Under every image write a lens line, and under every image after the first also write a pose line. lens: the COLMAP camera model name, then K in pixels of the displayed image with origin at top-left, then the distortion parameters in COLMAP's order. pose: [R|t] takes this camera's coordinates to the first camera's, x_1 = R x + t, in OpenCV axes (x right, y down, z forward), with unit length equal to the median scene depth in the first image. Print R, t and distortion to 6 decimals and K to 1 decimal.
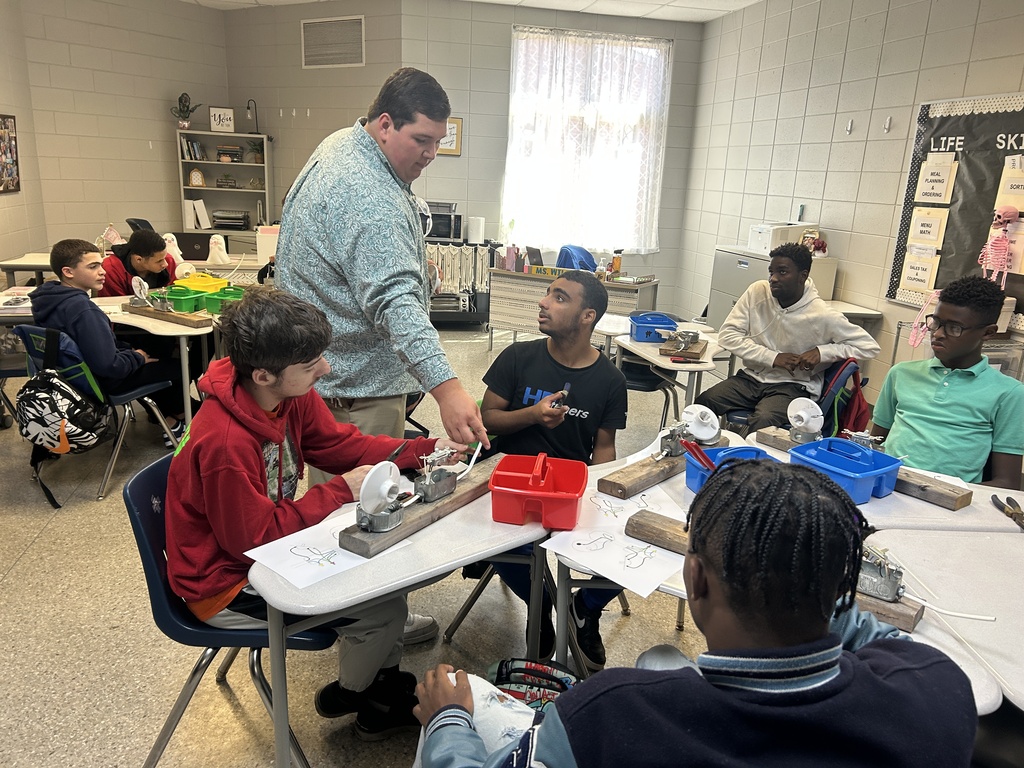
lens RADIAL K [[779.4, 0, 514.2], [0, 779.4, 380.8], [0, 0, 1]] dist [0.048261, -0.035621]
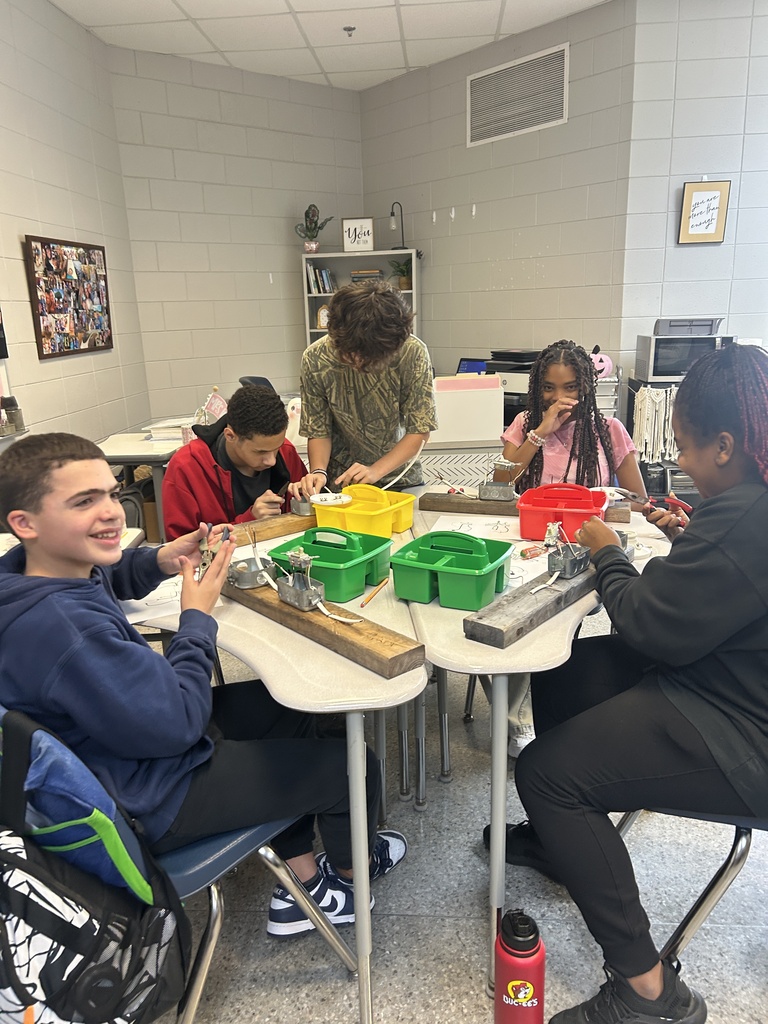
lens RADIAL K [[779.4, 0, 363.9], [0, 779.4, 512.9], [0, 0, 1]] dist [0.048261, -0.035621]
pose [[0.951830, -0.003261, -0.306610, -0.226076], [0.000332, 0.999954, -0.009605, -0.101873], [0.306627, 0.009040, 0.951787, 0.485778]]
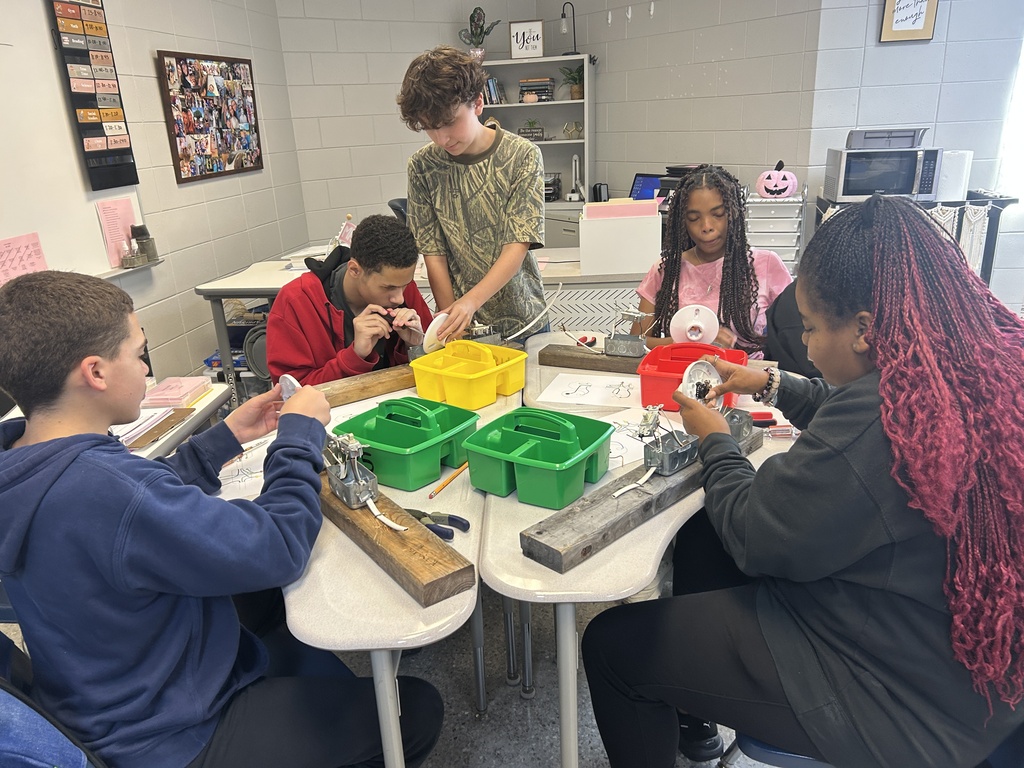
lens RADIAL K [[779.4, 0, 494.6], [0, 779.4, 383.9], [0, 0, 1]] dist [0.048261, -0.035621]
pose [[0.922924, 0.033370, -0.383534, -0.199249], [-0.007985, 0.997681, 0.067590, -0.125584], [0.384900, -0.059318, 0.921050, 0.545736]]
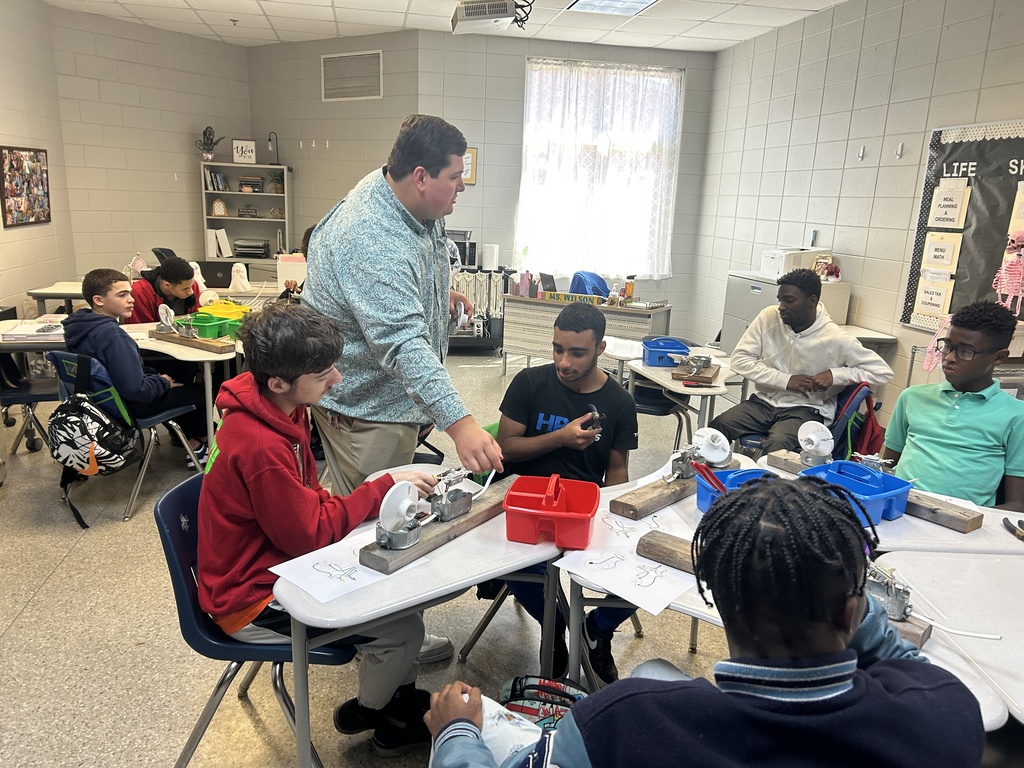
lens RADIAL K [[779.4, 0, 507.8], [0, 779.4, 383.6], [0, 0, 1]] dist [0.048261, -0.035621]
pose [[0.999657, -0.000641, -0.026164, 0.000230], [-0.000106, 0.999592, -0.028556, 0.001185], [0.026171, 0.028549, 0.999250, -0.014536]]
